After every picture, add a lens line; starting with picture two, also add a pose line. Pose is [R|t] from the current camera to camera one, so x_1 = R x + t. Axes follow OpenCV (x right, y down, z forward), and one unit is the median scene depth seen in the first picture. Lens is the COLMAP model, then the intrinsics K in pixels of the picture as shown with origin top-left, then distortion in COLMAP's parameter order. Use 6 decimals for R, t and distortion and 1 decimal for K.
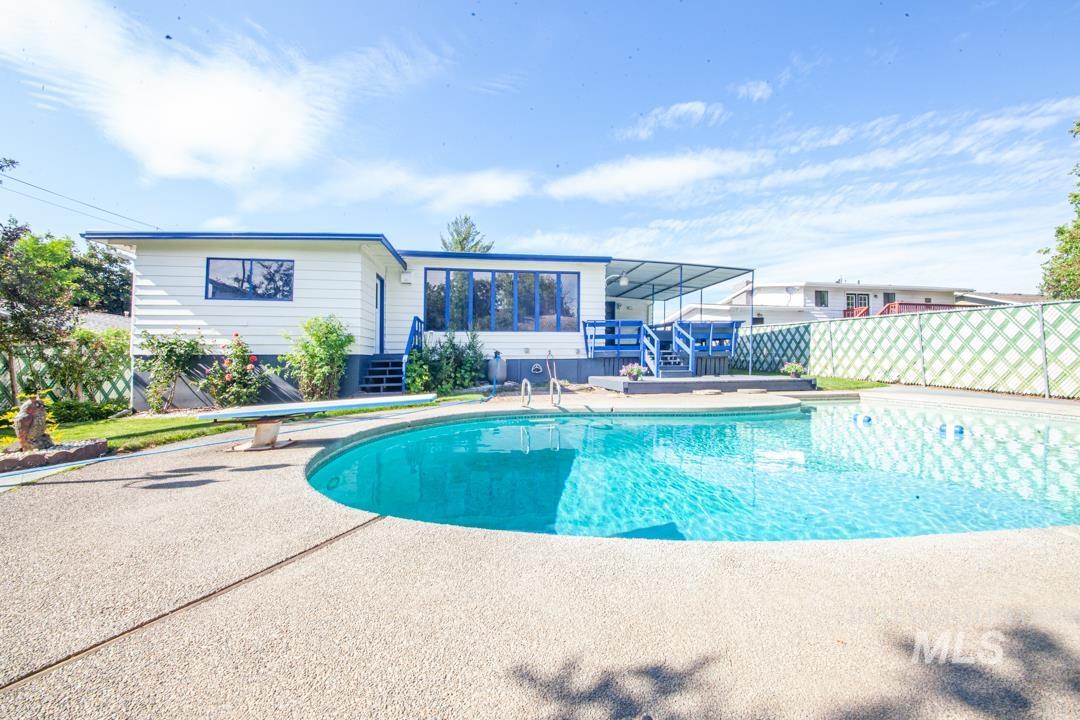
lens RADIAL K [[404.4, 0, 539.5], [0, 404.4, 356.6], [0, 0, 1]] dist [-0.001556, -0.000237]
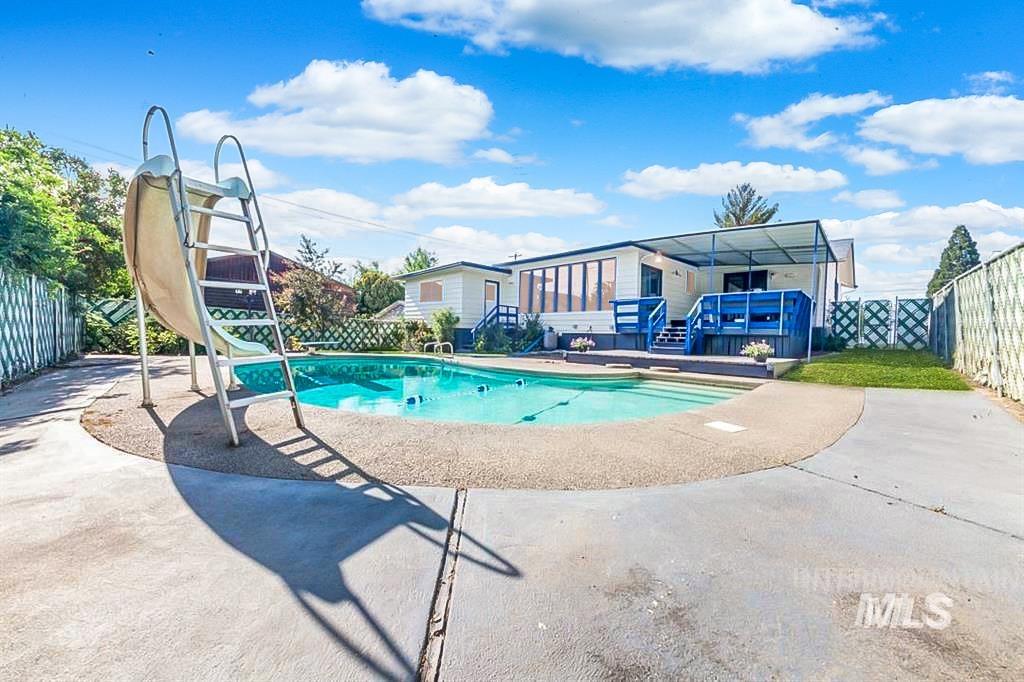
lens RADIAL K [[383.4, 0, 511.4], [0, 383.4, 342.2], [0, 0, 1]] dist [-0.001556, -0.000237]
pose [[0.583512, 0.038013, -0.811214, 0.837004], [-0.017743, 0.999262, 0.034063, -0.003141], [0.811911, -0.005483, 0.583756, 0.145075]]
